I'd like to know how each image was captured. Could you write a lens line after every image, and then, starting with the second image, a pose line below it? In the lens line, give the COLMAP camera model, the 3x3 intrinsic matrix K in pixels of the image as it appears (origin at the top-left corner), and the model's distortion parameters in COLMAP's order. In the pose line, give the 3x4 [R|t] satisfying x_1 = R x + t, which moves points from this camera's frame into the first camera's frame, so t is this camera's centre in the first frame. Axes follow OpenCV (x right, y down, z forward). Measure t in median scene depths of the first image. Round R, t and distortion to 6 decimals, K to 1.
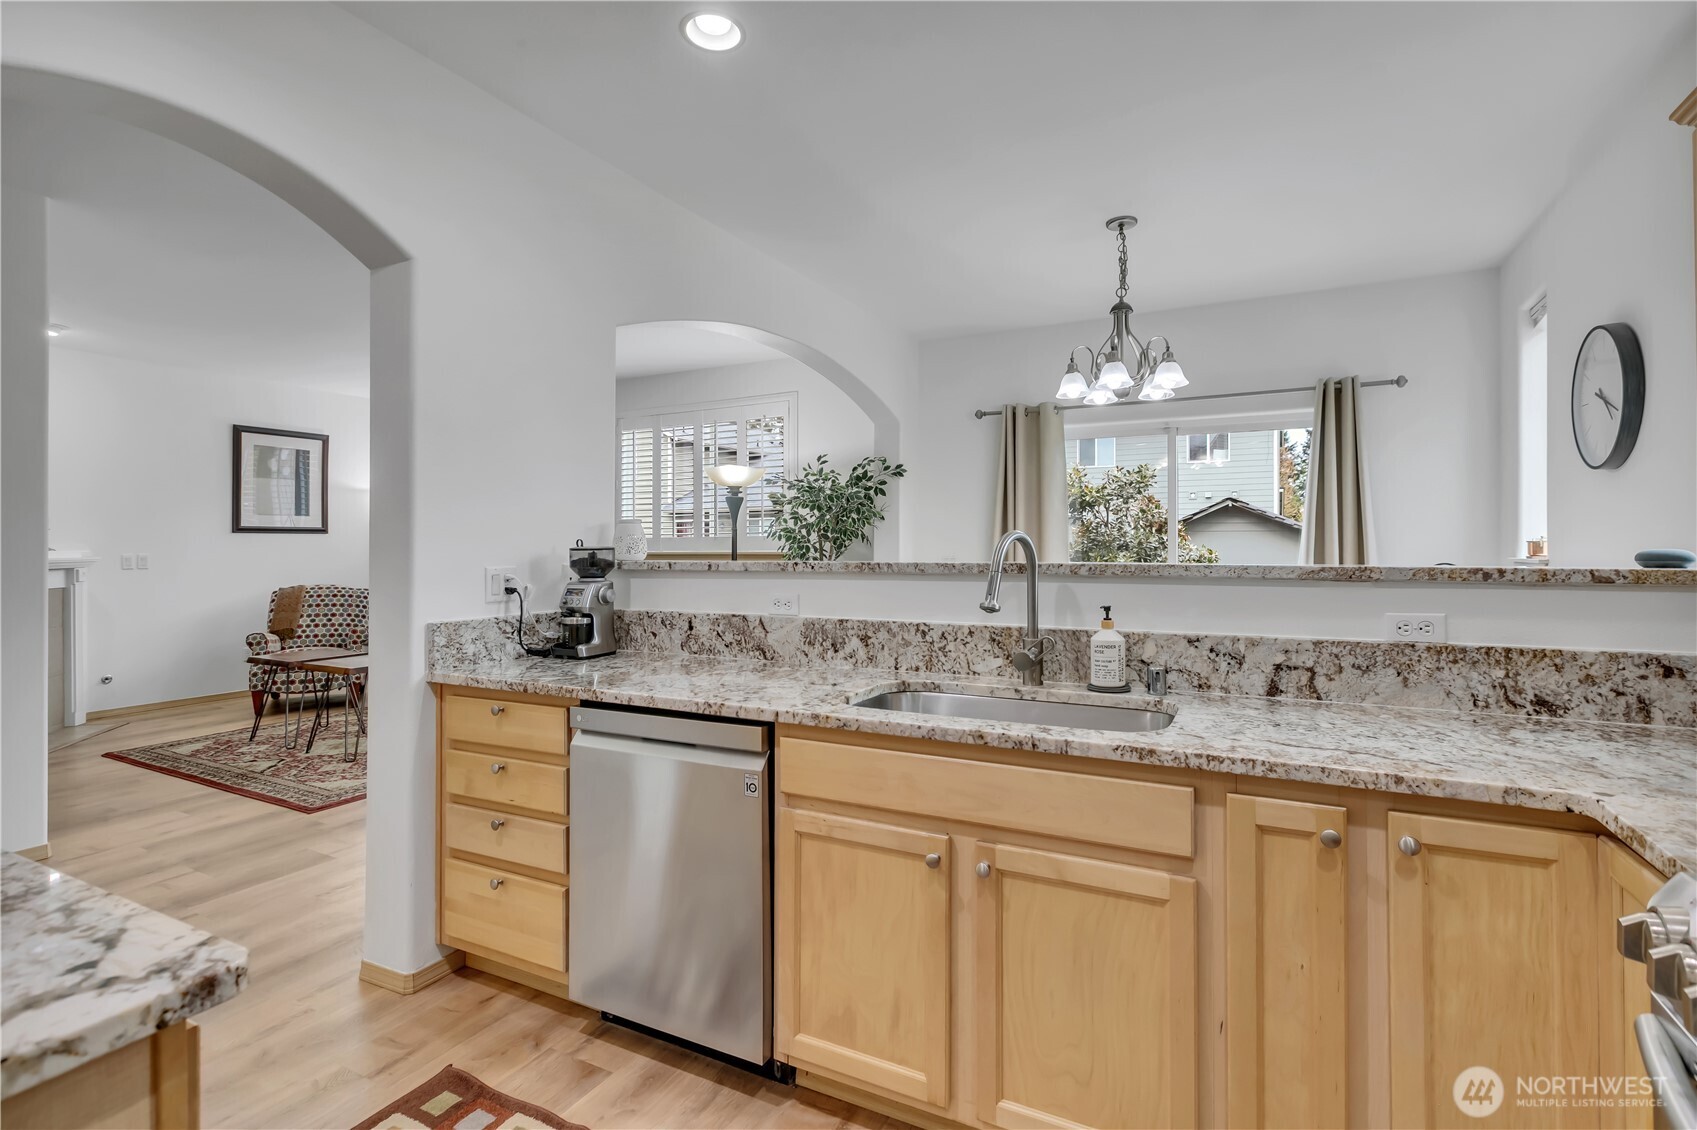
lens RADIAL K [[804.2, 0, 867.2], [0, 804.2, 537.7], [0, 0, 1]] dist [-0.000462, -0.000128]
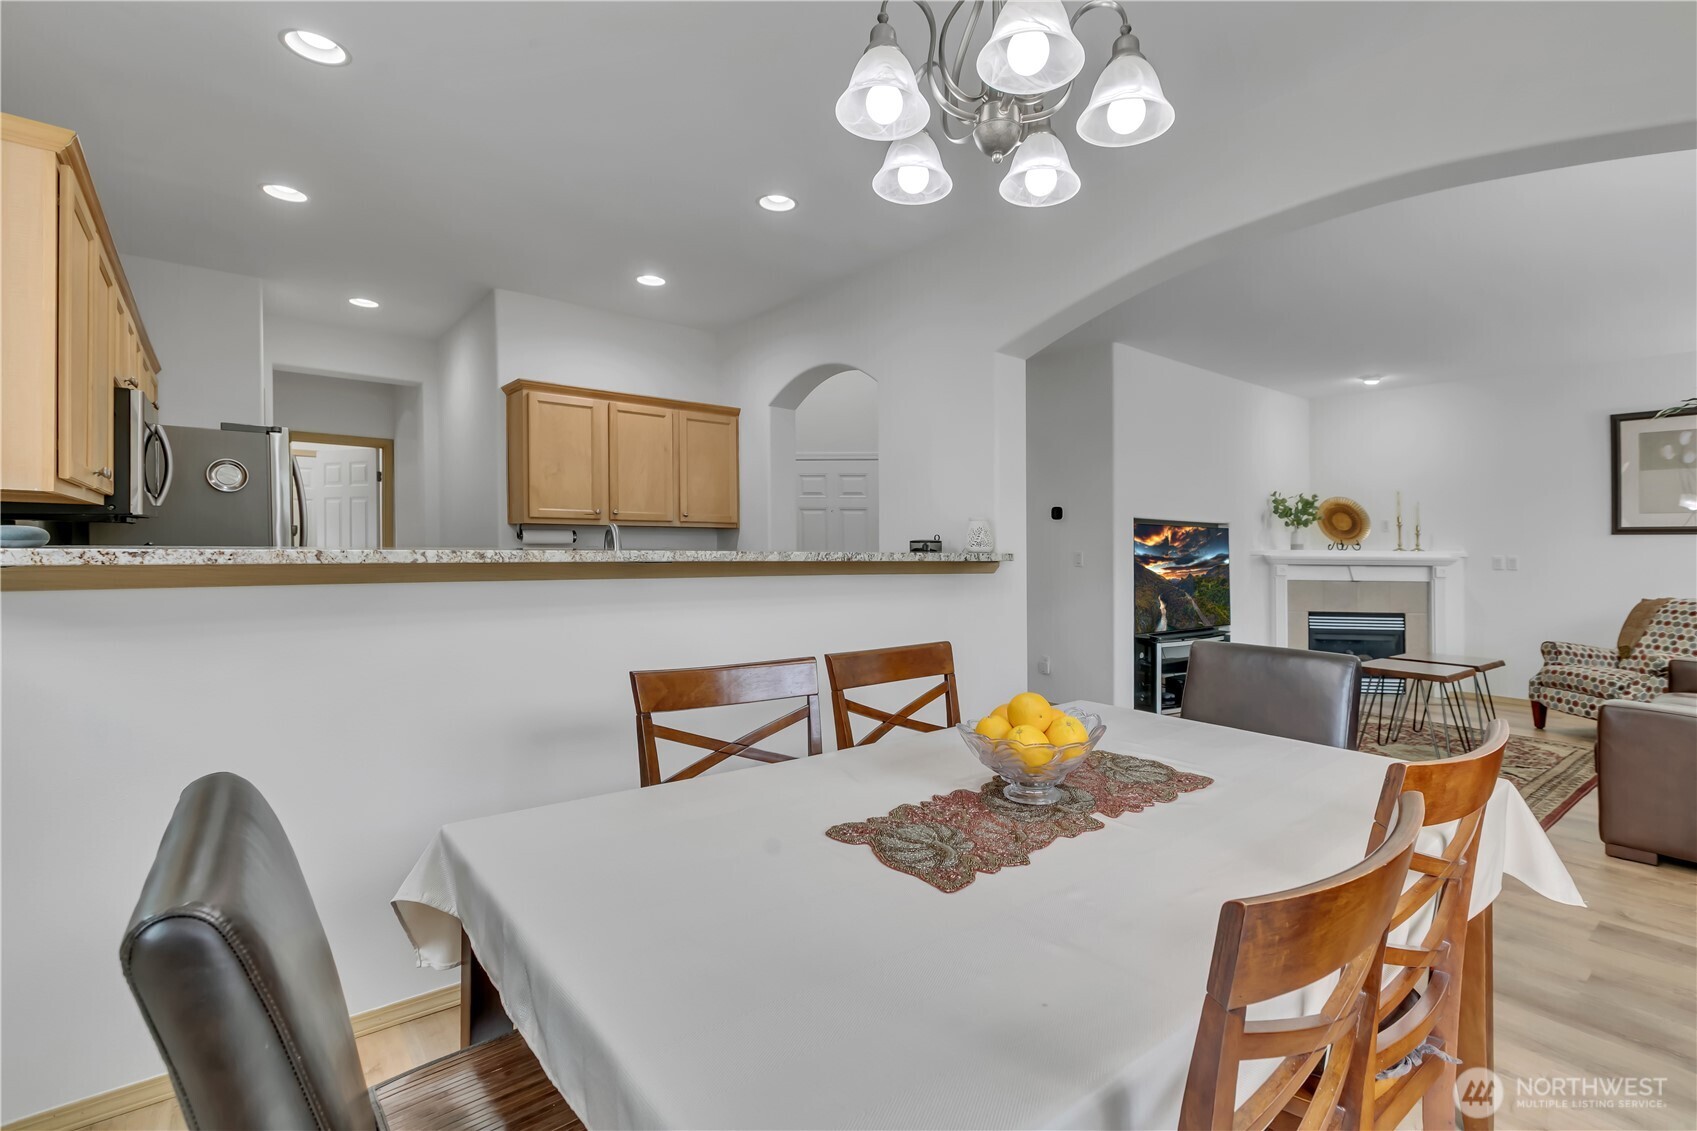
lens RADIAL K [[815.7, 0, 867.4], [0, 815.7, 541.9], [0, 0, 1]] dist [0.021362, 0.000094]
pose [[-0.410278, -0.008147, -0.911924, 0.447526], [-0.002606, 0.999966, -0.007761, 0.012800], [0.911957, -0.000808, -0.410286, 0.682062]]
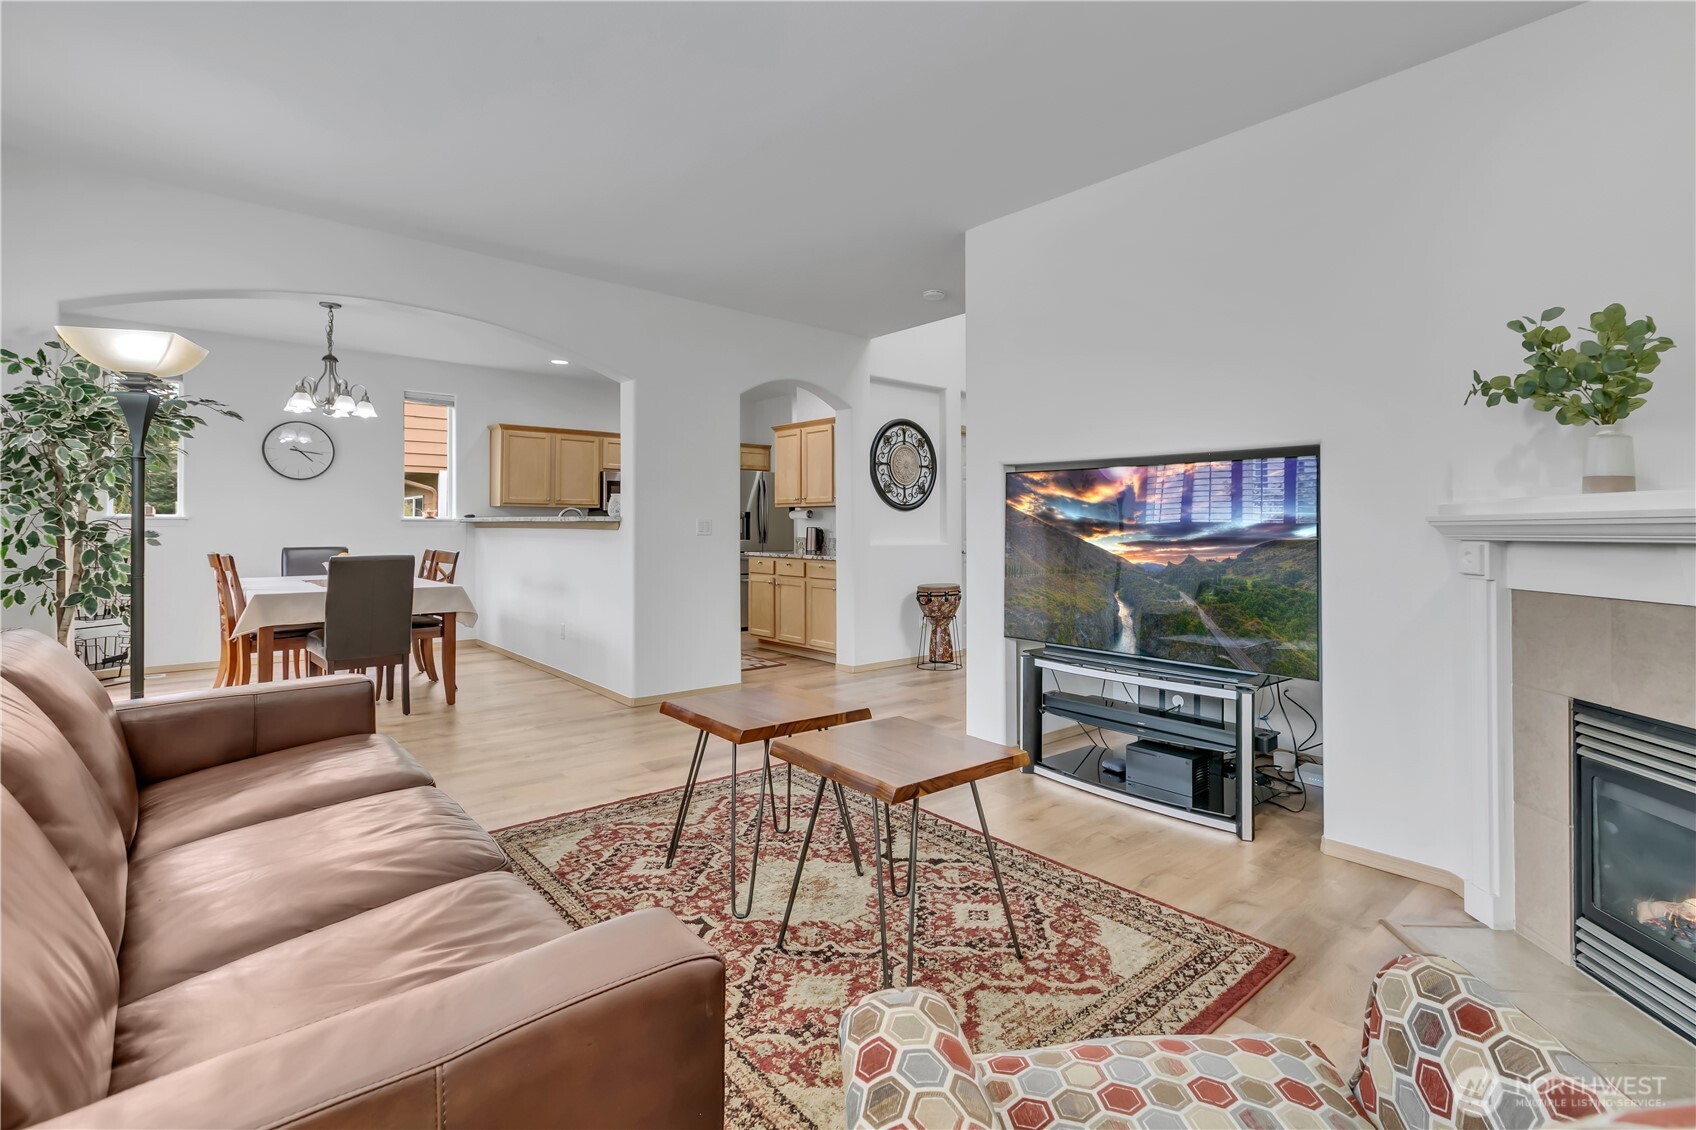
lens RADIAL K [[797.9, 0, 854.6], [0, 797.9, 519.4], [0, 0, 1]] dist [0.001079, 0.000165]
pose [[-0.926674, 0.003232, 0.375852, -0.715842], [-0.004934, 0.999772, -0.020760, 0.033657], [-0.375834, -0.021092, -0.926447, 1.200941]]
